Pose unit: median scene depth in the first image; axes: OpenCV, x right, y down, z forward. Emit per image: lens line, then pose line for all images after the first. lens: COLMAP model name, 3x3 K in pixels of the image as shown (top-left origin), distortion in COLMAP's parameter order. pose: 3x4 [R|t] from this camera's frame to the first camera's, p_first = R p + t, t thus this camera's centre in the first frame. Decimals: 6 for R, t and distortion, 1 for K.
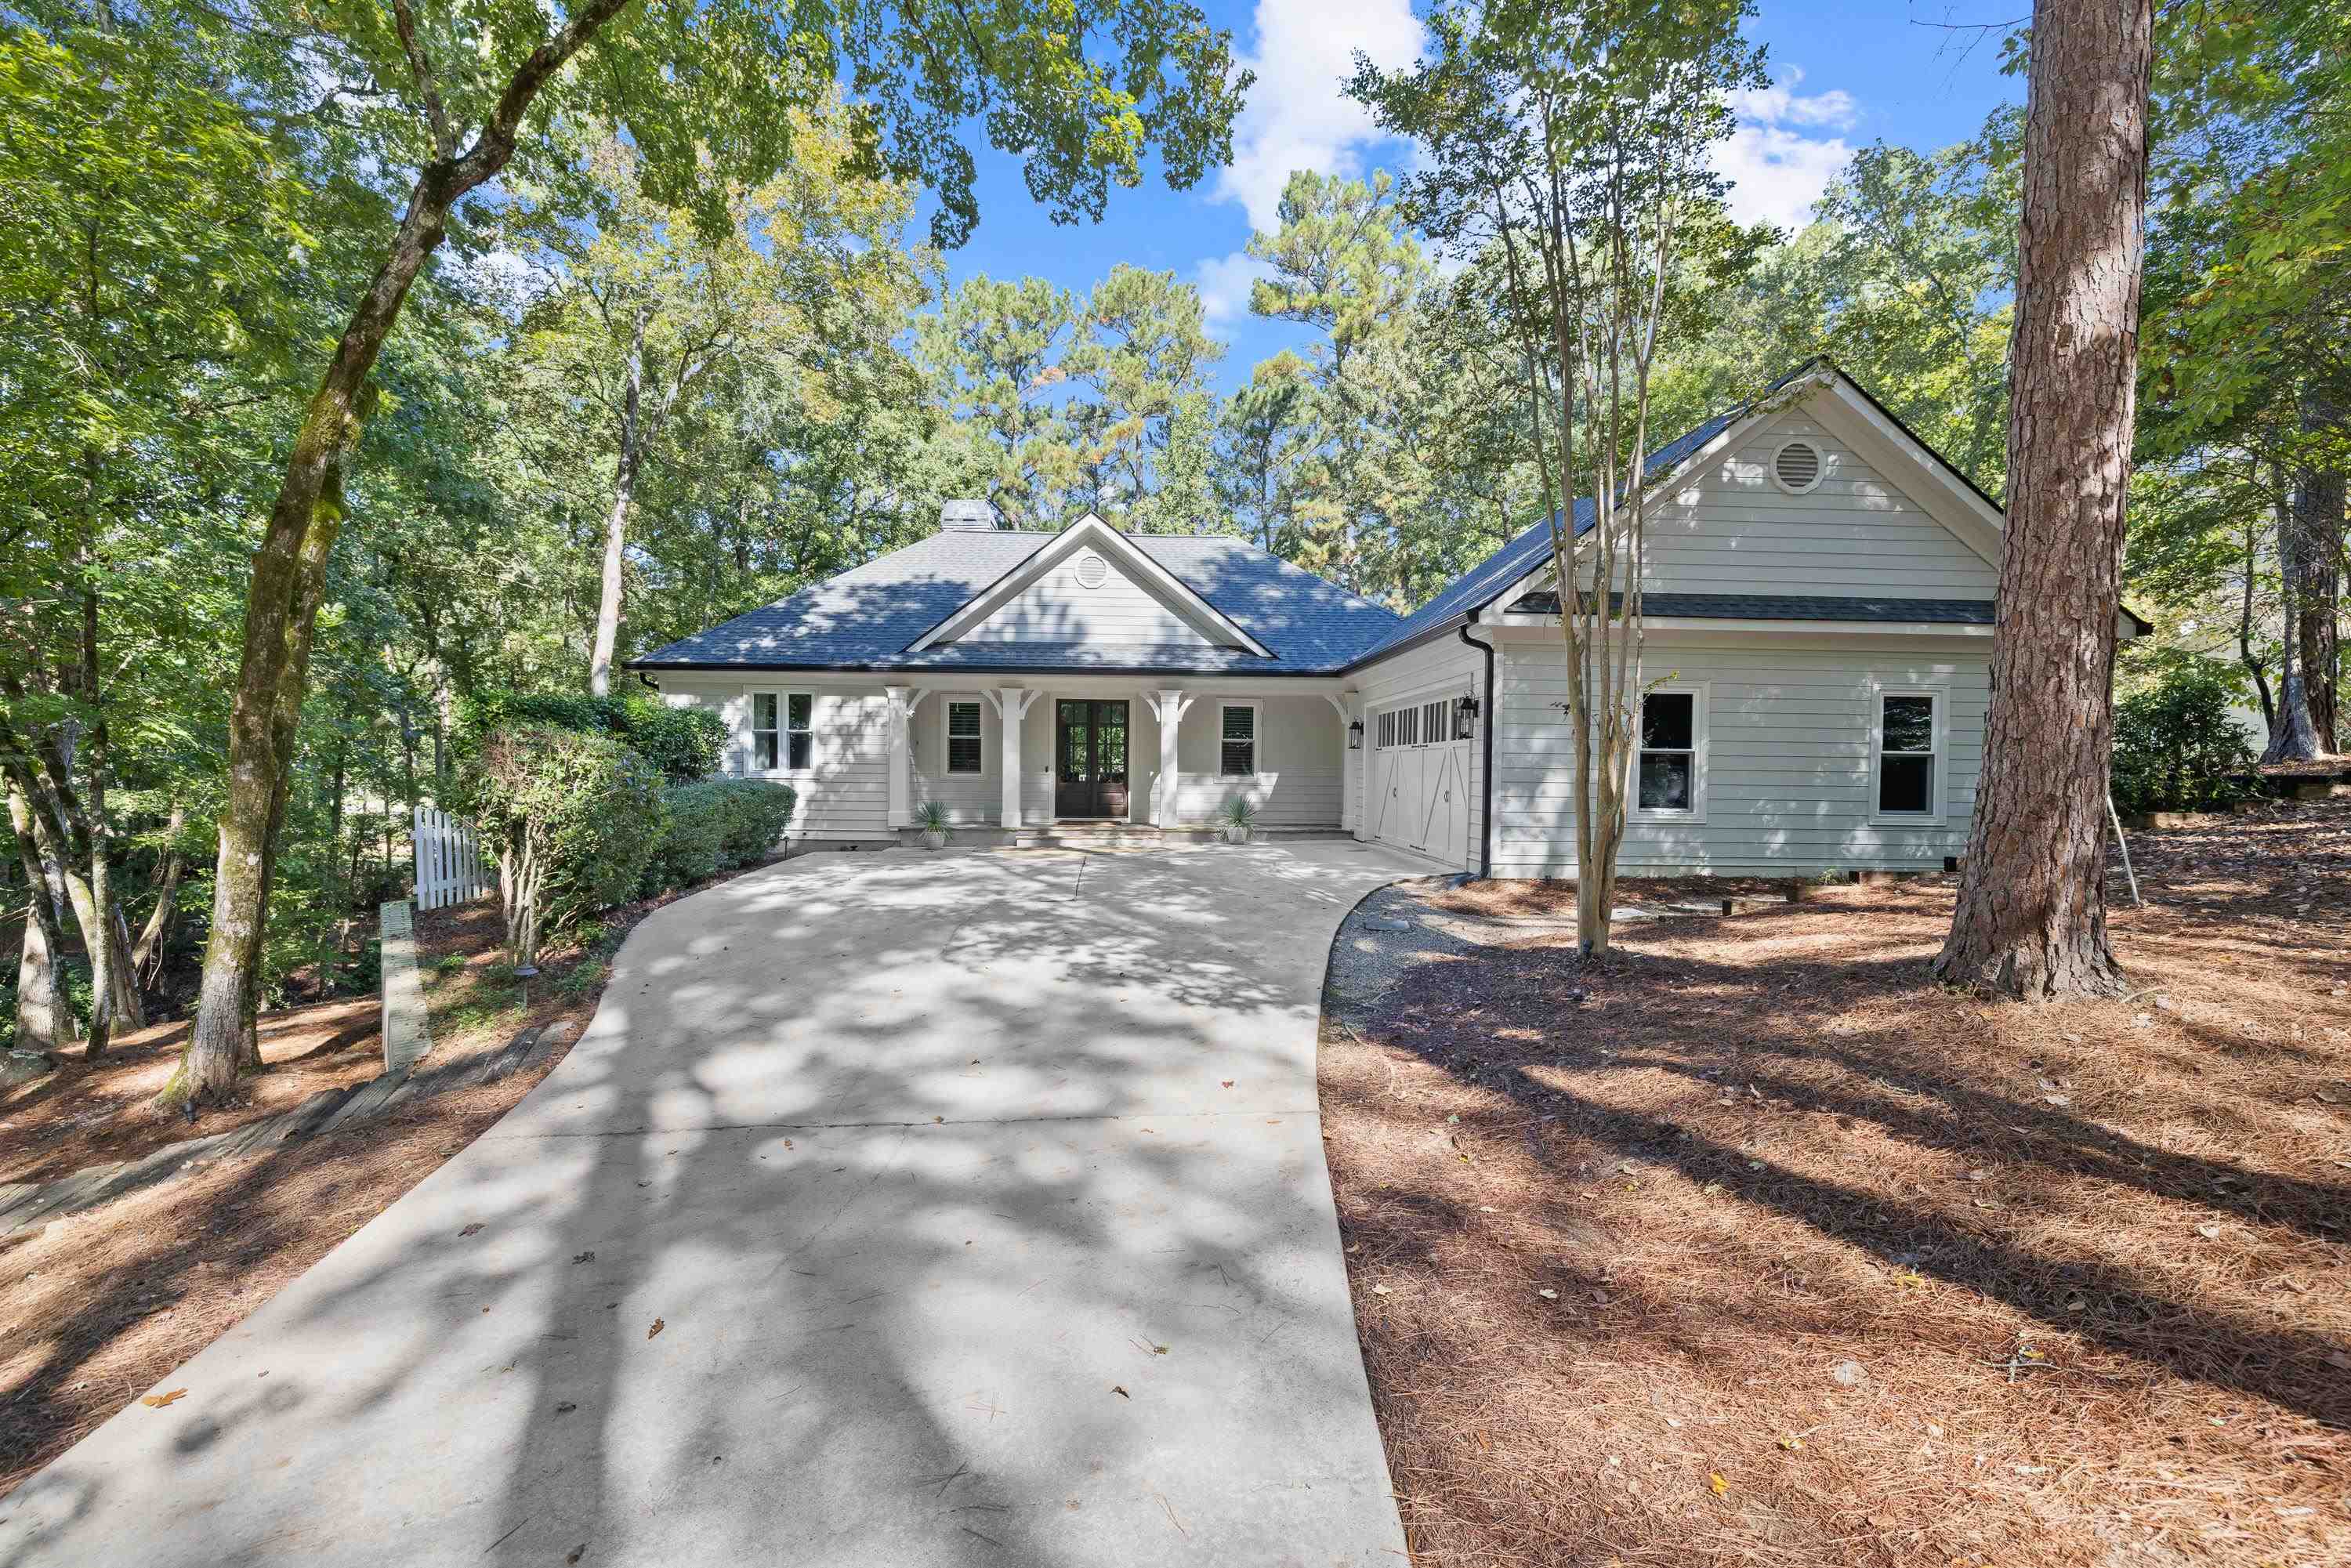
lens RADIAL K [[999.6, 0, 1177.3], [0, 999.6, 761.9], [0, 0, 1]] dist [0.000337, 0.000011]
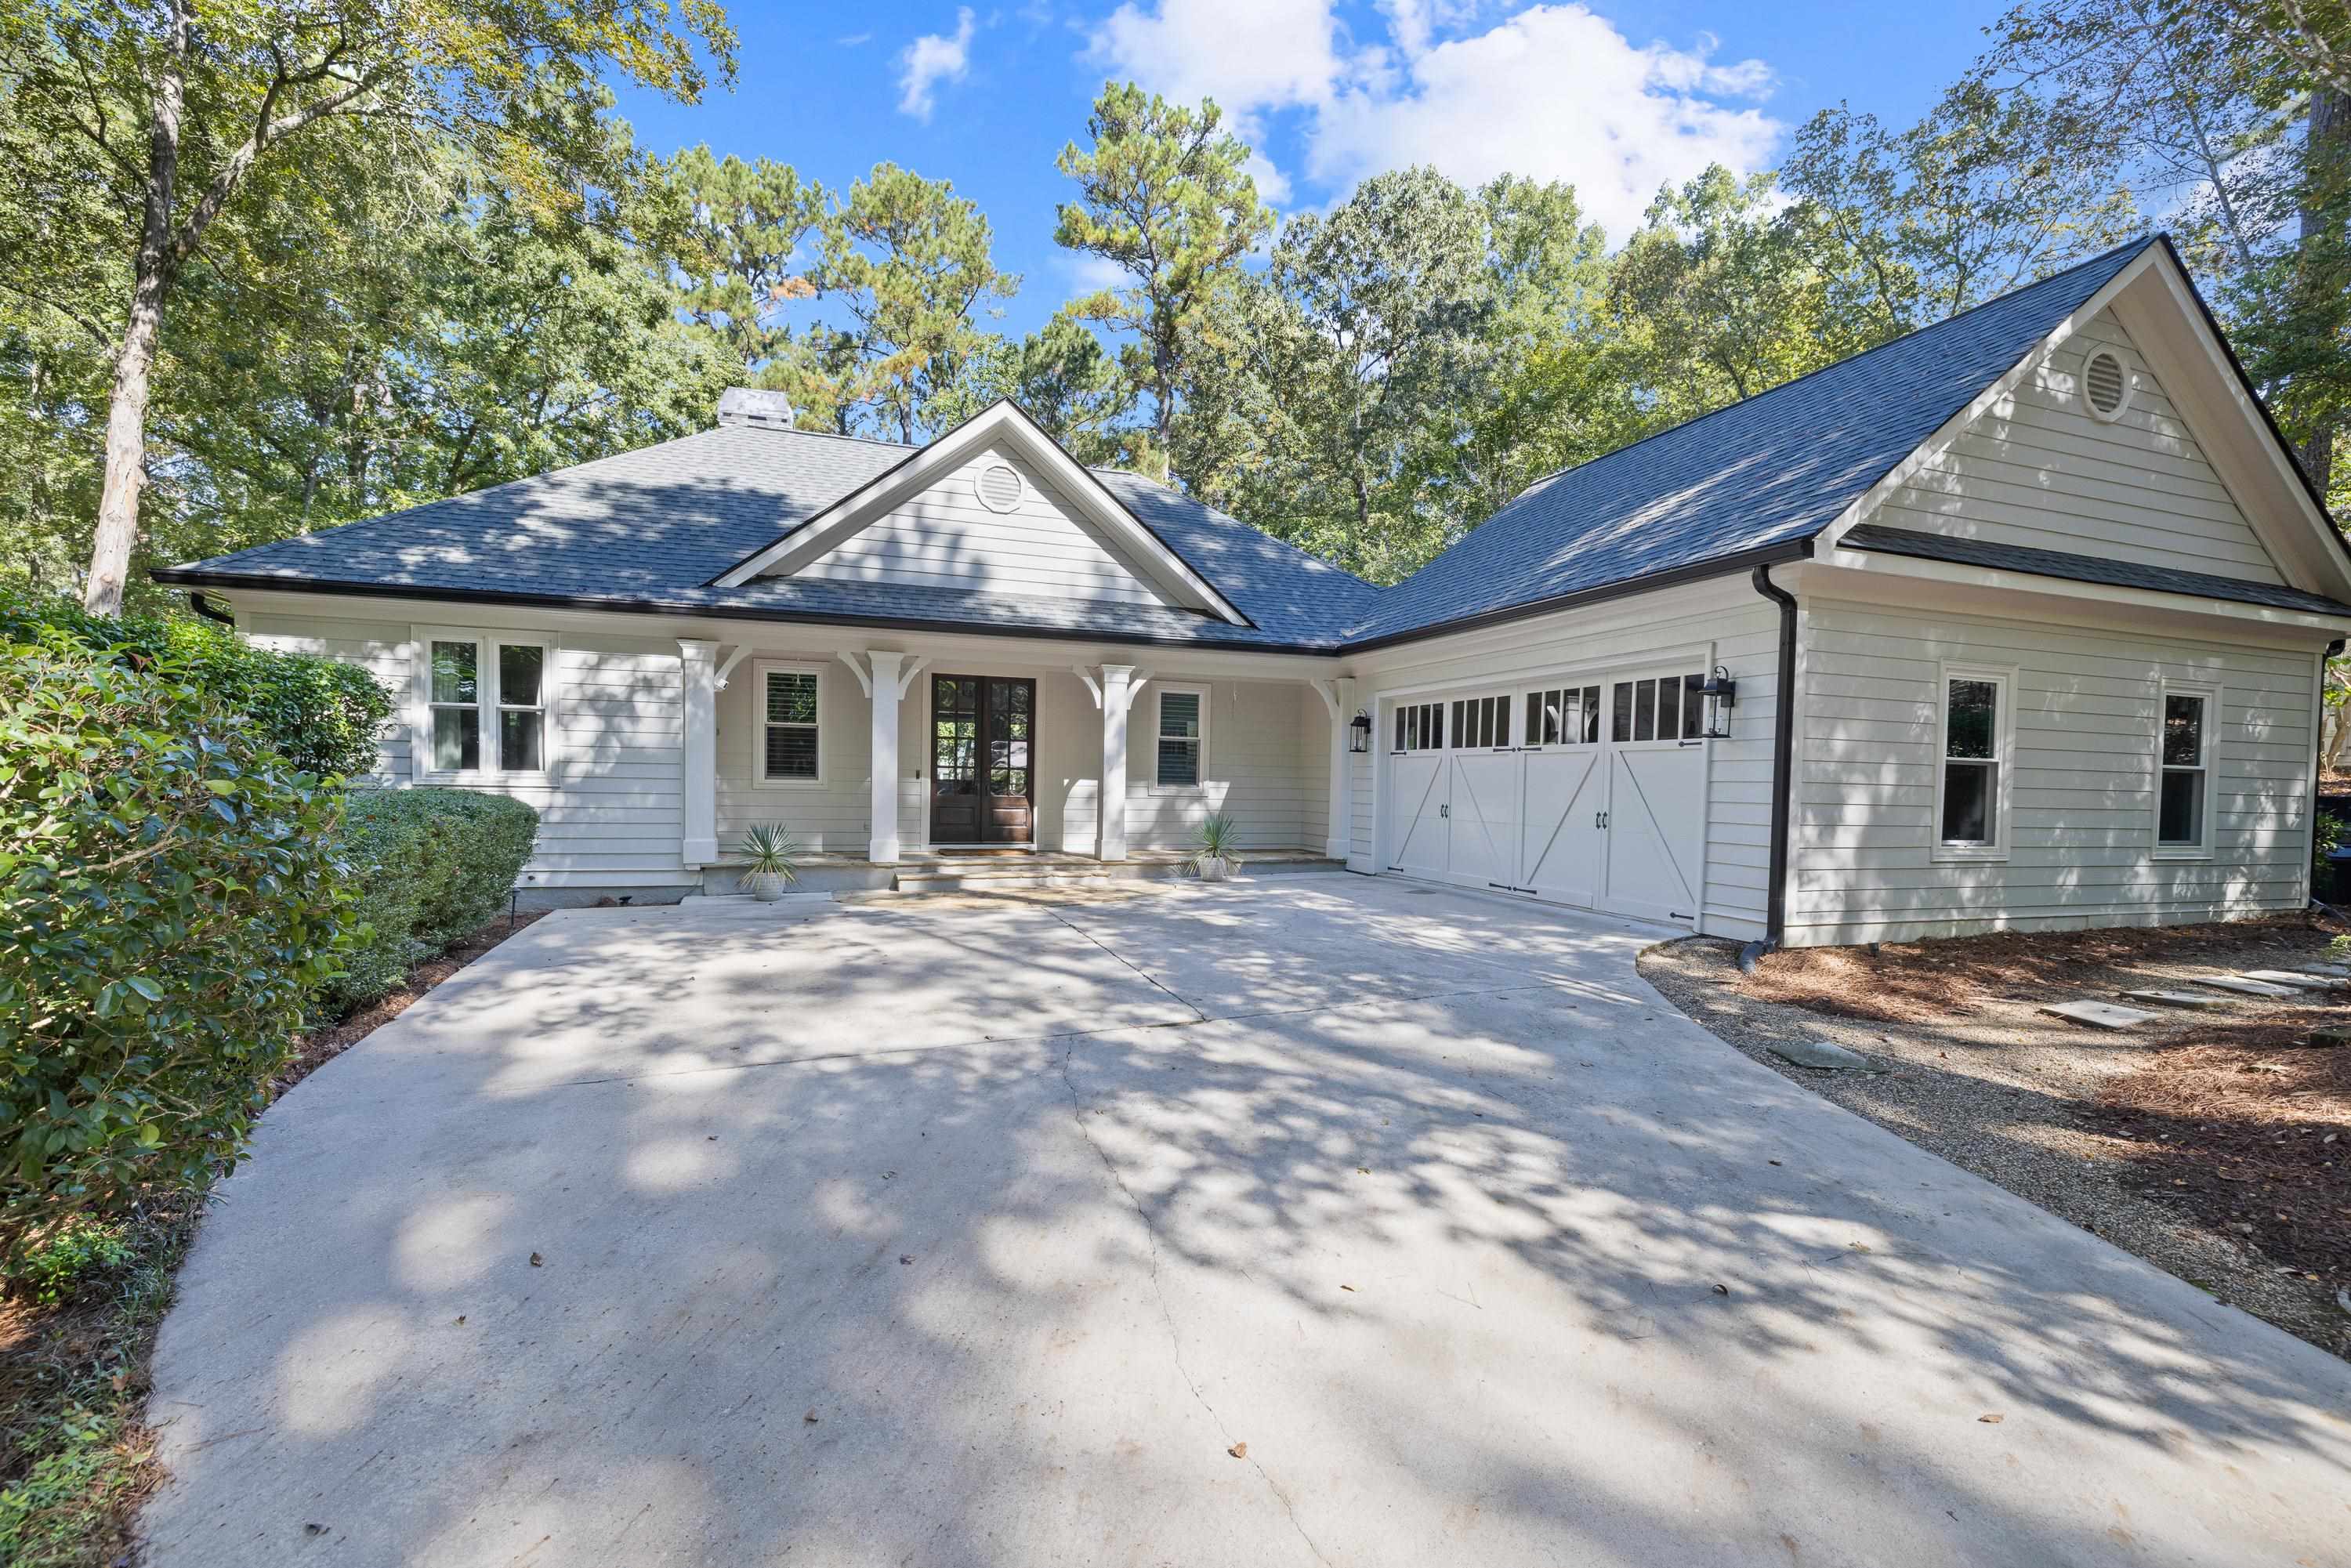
lens RADIAL K [[1015.8, 0, 1175.5], [0, 1015.8, 784.0], [0, 0, 1]] dist [0.000067, 0.000452]
pose [[0.958625, 0.007599, 0.284570, -0.169202], [-0.012589, 0.999797, 0.015711, 0.000990], [-0.284393, -0.018643, 0.958526, 0.295756]]
